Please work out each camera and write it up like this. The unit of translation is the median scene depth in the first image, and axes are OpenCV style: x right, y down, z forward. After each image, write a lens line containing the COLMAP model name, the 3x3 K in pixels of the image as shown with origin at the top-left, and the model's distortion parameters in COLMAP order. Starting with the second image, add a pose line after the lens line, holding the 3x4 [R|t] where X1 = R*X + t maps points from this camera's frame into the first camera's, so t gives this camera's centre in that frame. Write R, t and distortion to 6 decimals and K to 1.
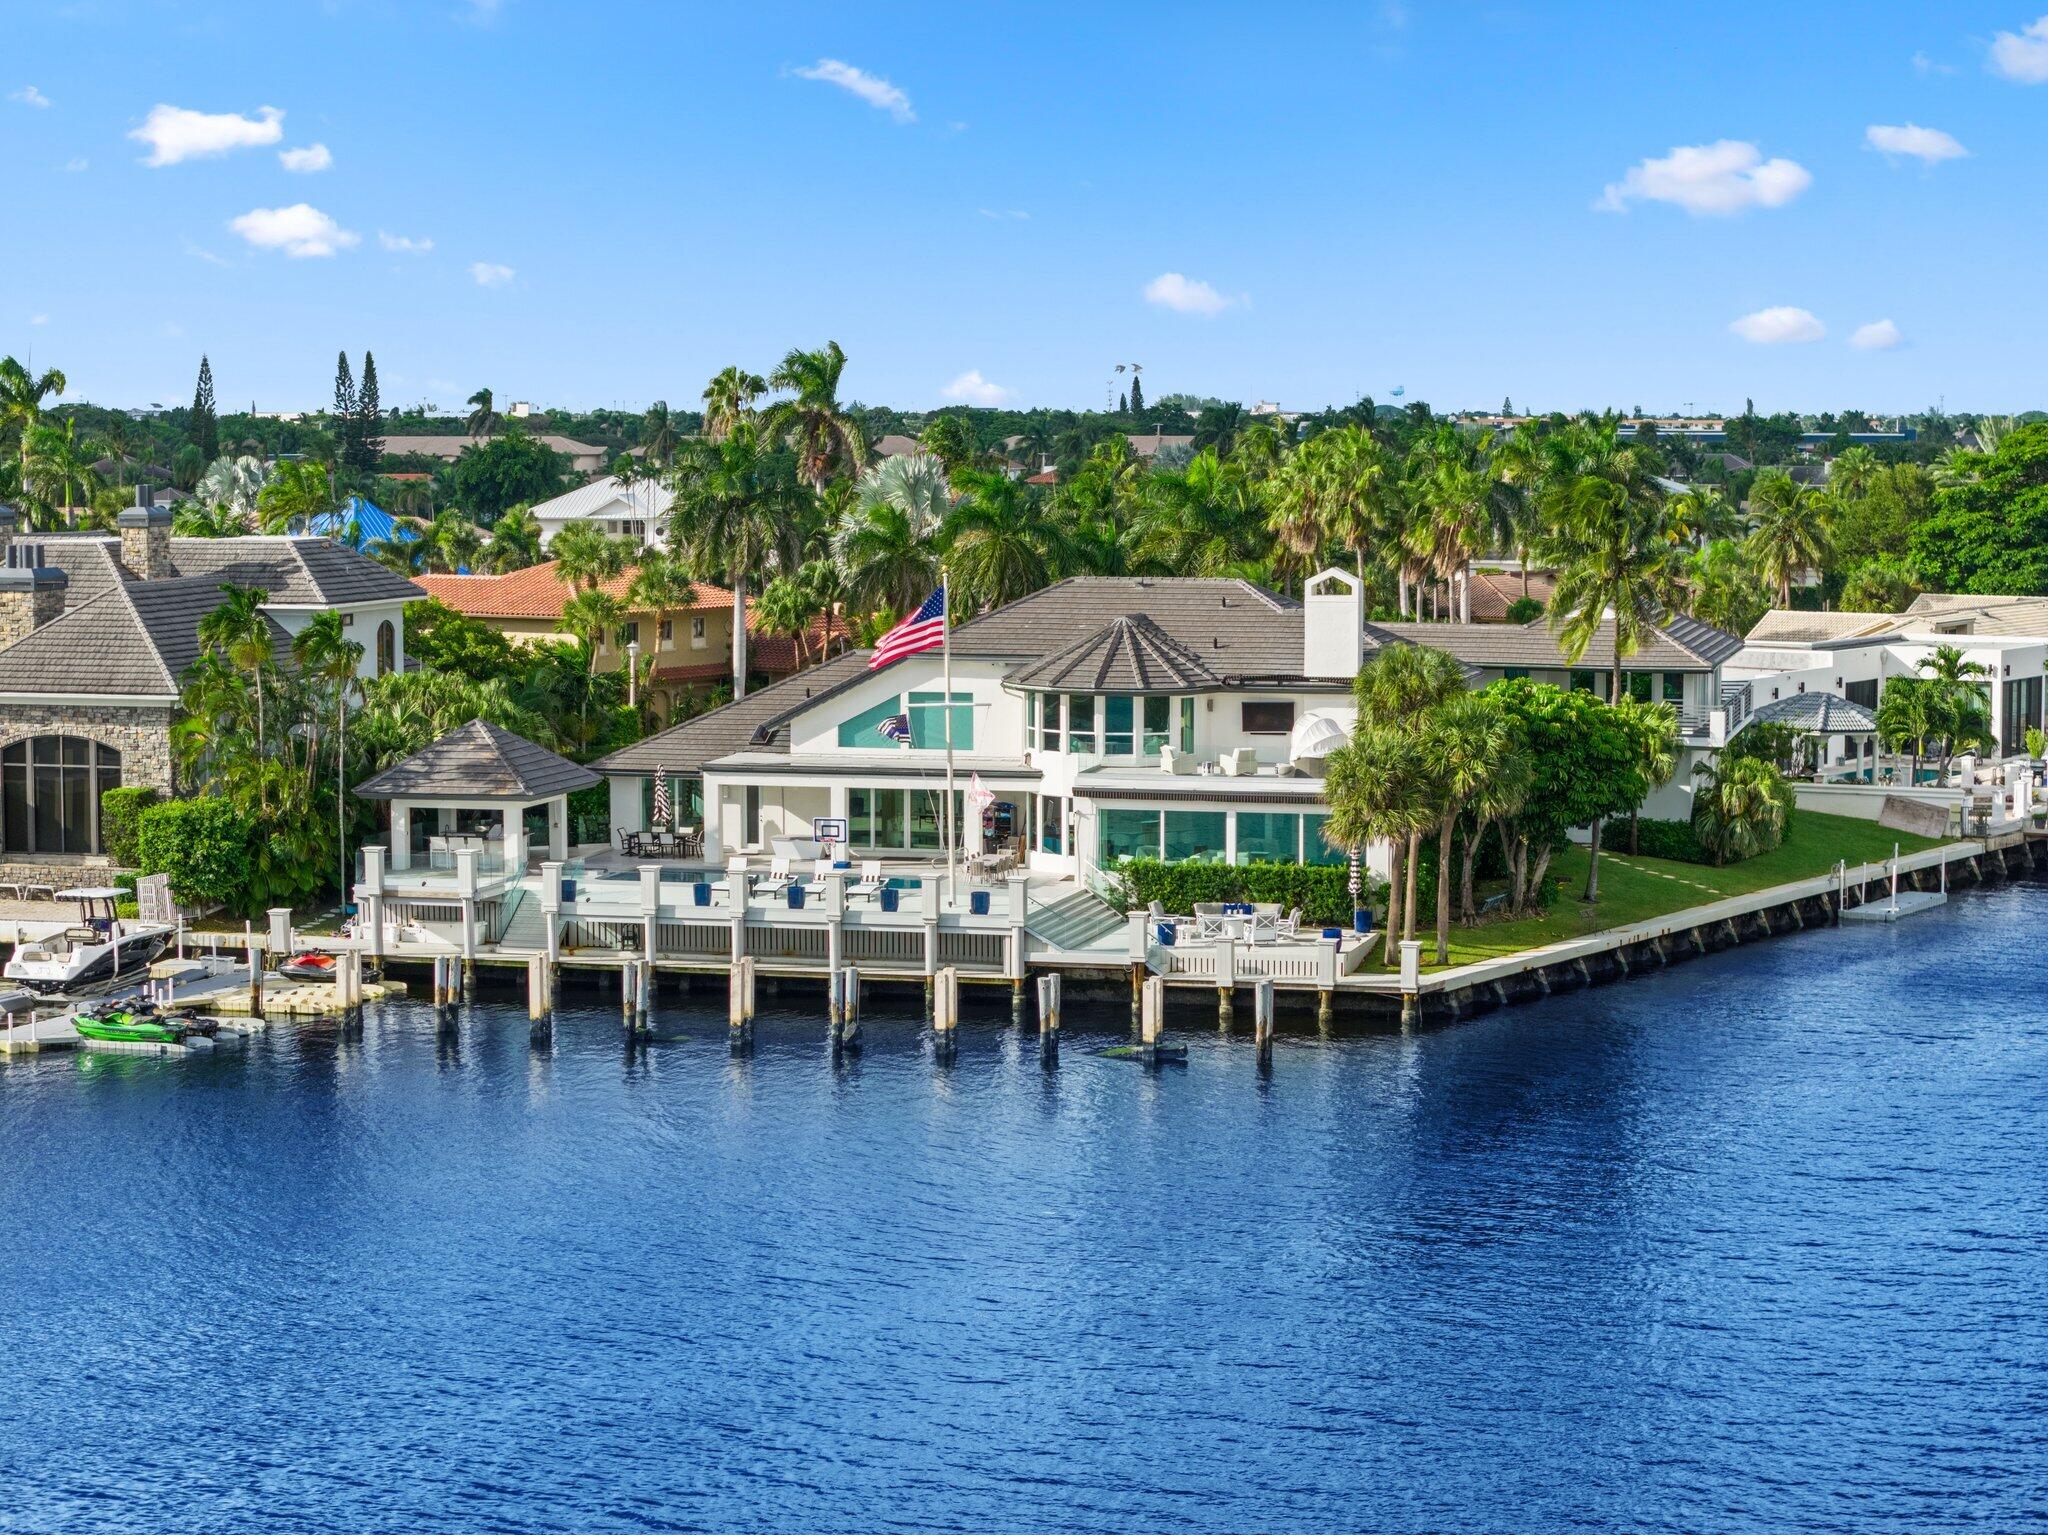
lens RADIAL K [[4210.9, 0, 1024.5], [0, 4210.9, 766.5], [0, 0, 1]] dist [-0.169147, 0.000000]
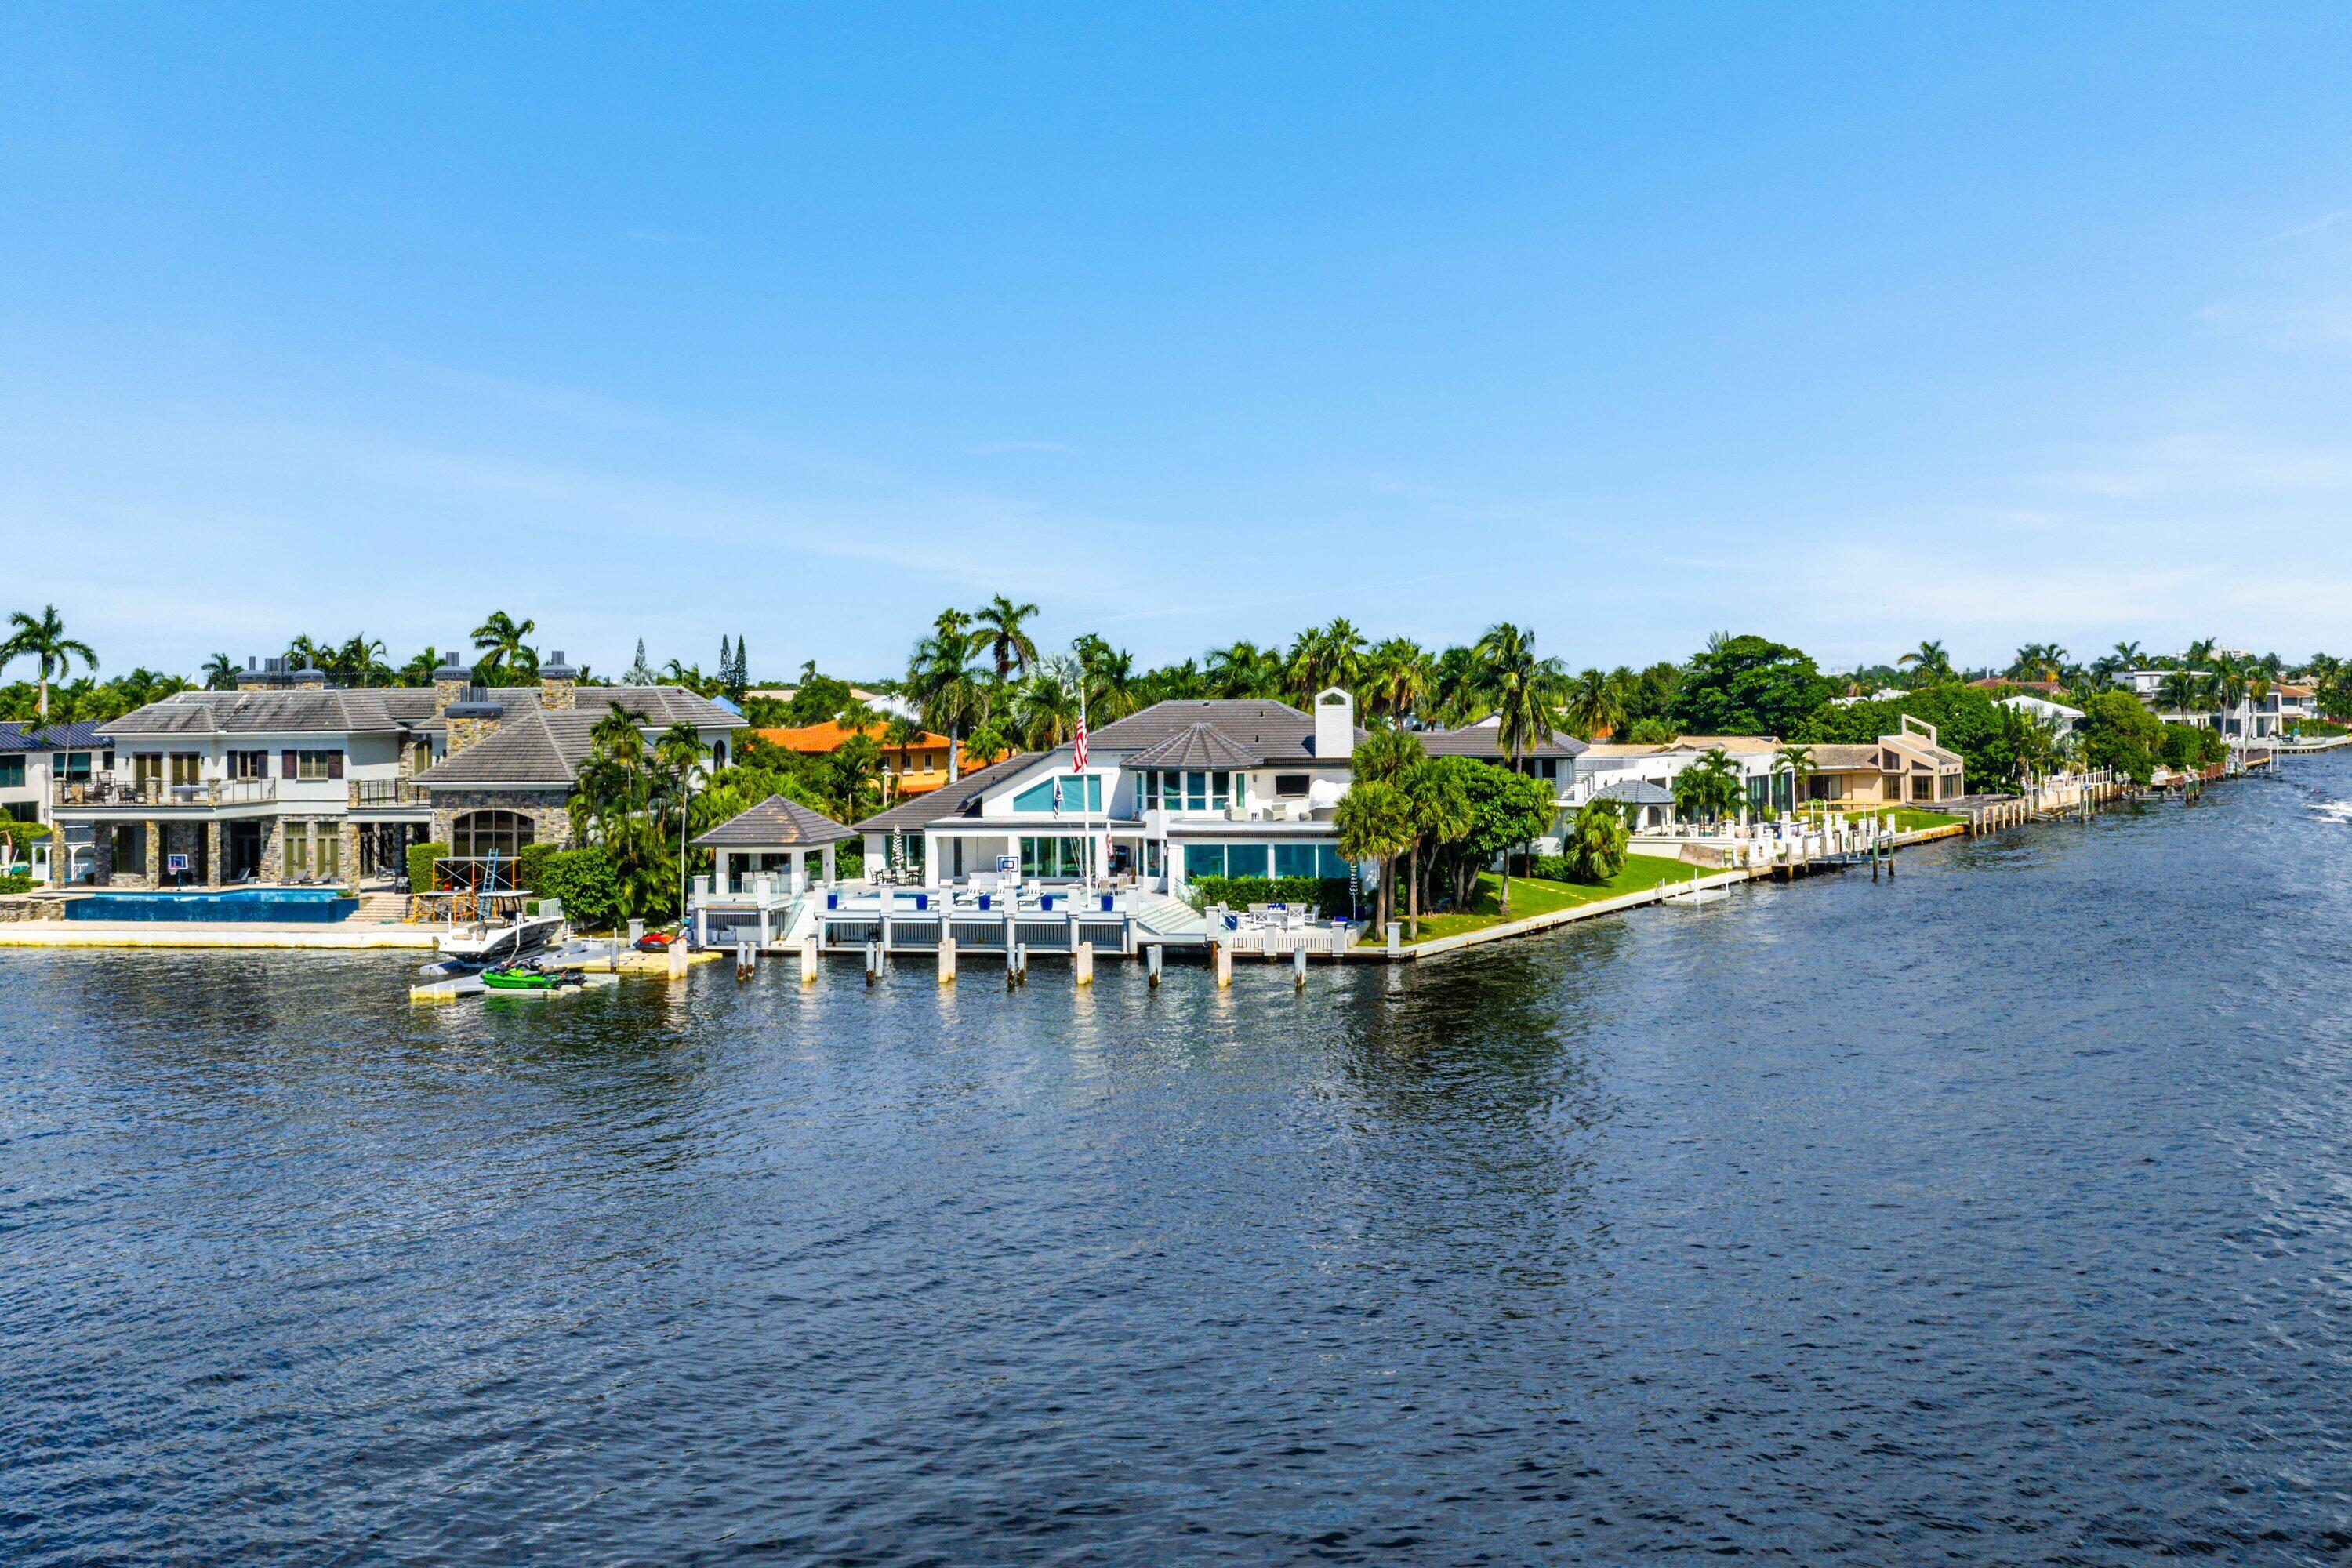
lens RADIAL K [[2371.2, 0, 1234.0], [0, 2371.2, 560.7], [0, 0, 1]] dist [0.021493, 0.000000]
pose [[0.998873, -0.009003, 0.046596, -0.003460], [0.015351, 0.990349, -0.137740, 0.026328], [-0.044906, 0.138300, 0.989372, 0.131003]]
